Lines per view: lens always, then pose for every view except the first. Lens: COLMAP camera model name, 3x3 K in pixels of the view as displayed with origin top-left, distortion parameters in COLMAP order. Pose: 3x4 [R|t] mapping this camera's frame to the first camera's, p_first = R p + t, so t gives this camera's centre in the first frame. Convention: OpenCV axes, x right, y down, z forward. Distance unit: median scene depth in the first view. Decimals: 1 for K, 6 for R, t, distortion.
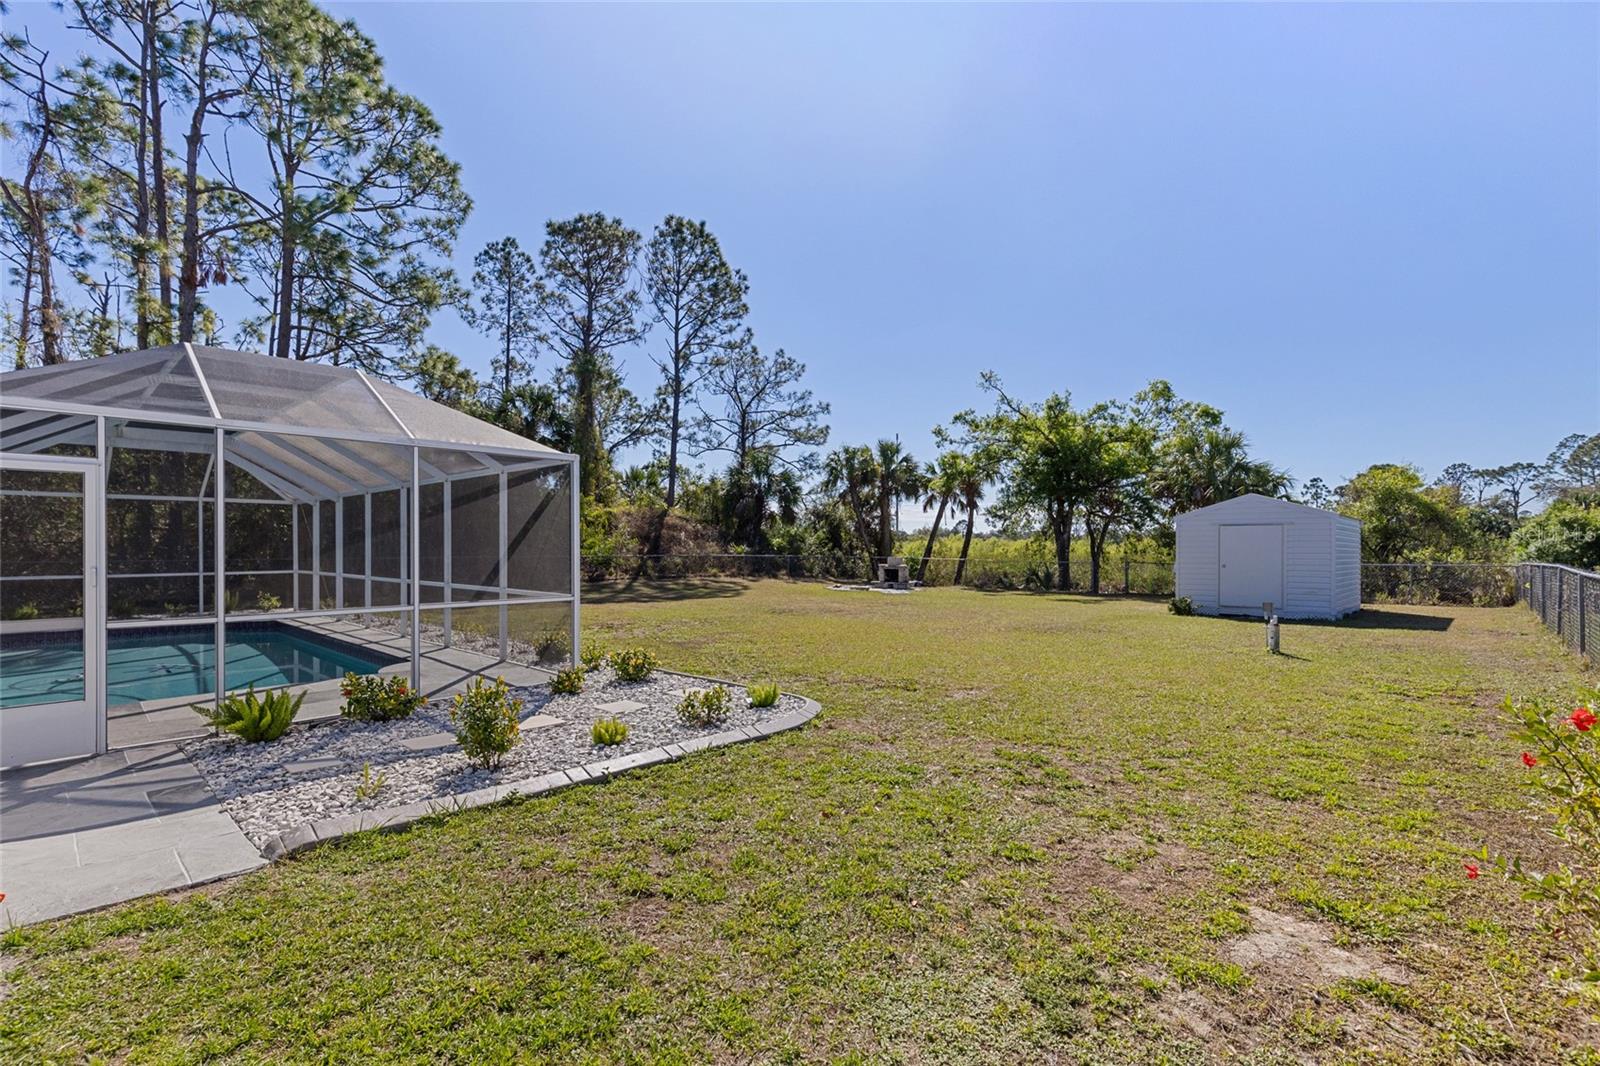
lens RADIAL K [[727.7, 0, 799.0], [0, 727.7, 544.3], [0, 0, 1]] dist [0.004038, 0.000042]
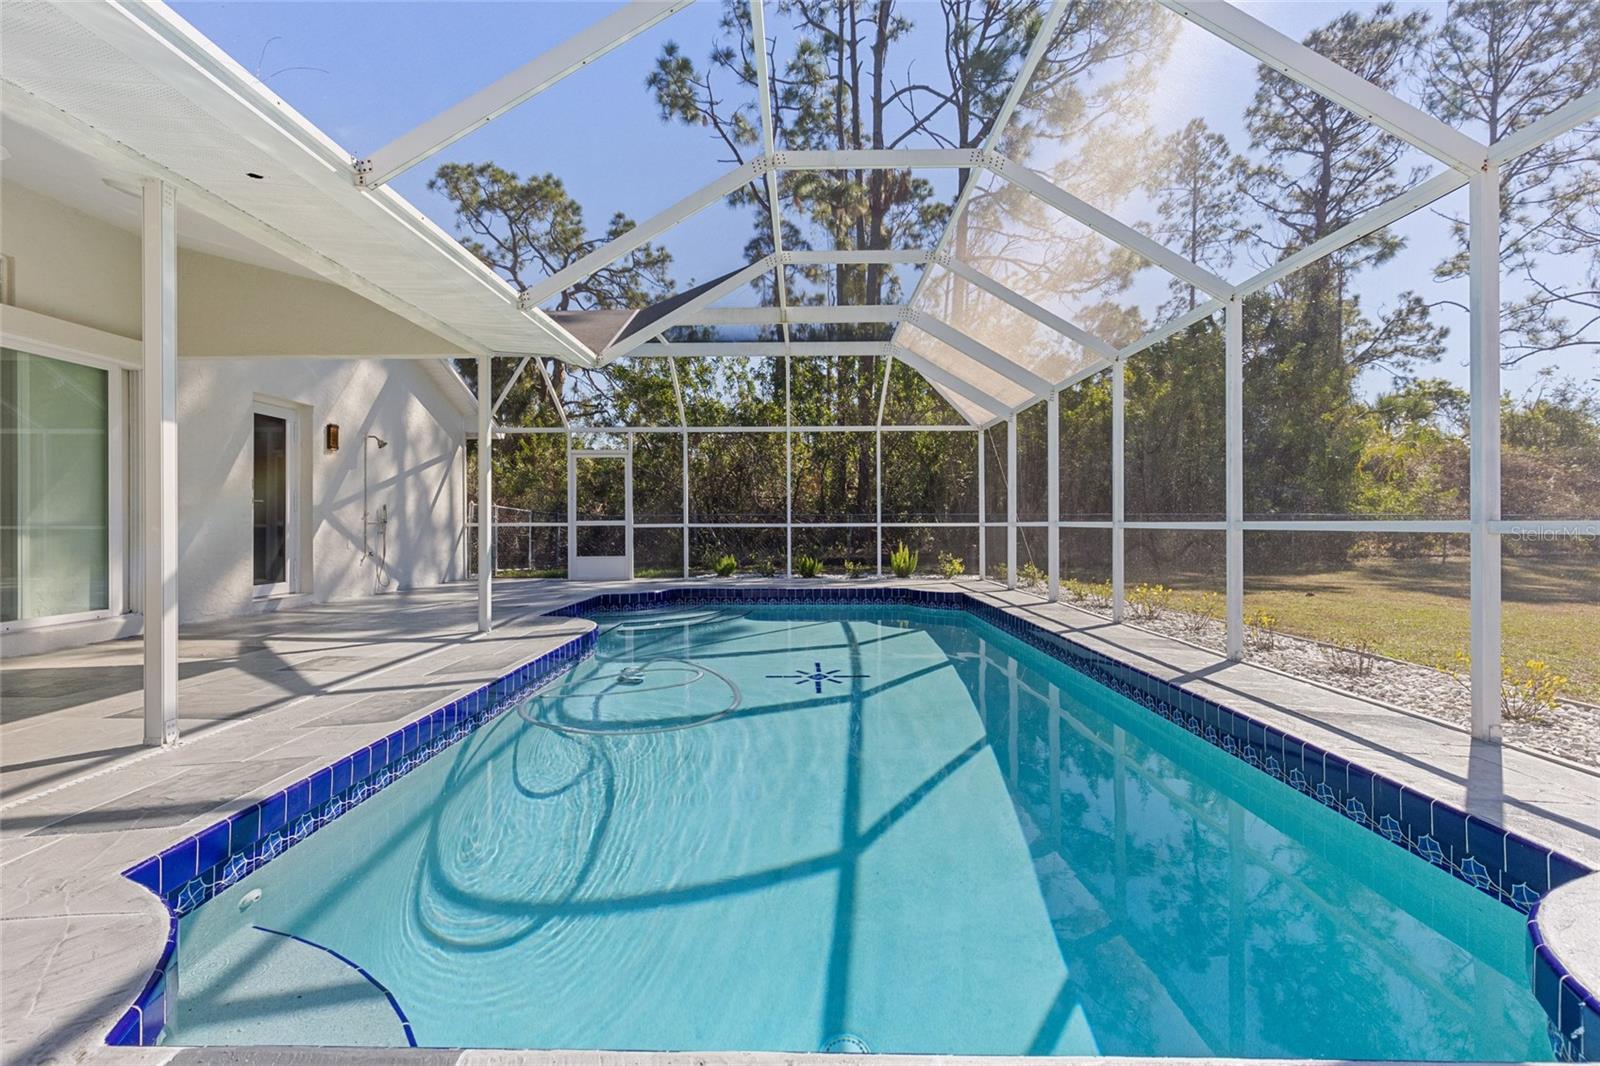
lens RADIAL K [[727.7, 0, 799.1], [0, 727.7, 528.6], [0, 0, 1]] dist [0.004038, 0.000042]
pose [[0.682701, 0.004077, -0.730686, -0.115777], [0.002644, 0.999964, 0.008050, 0.014051], [0.730693, -0.007427, 0.682666, 0.151285]]
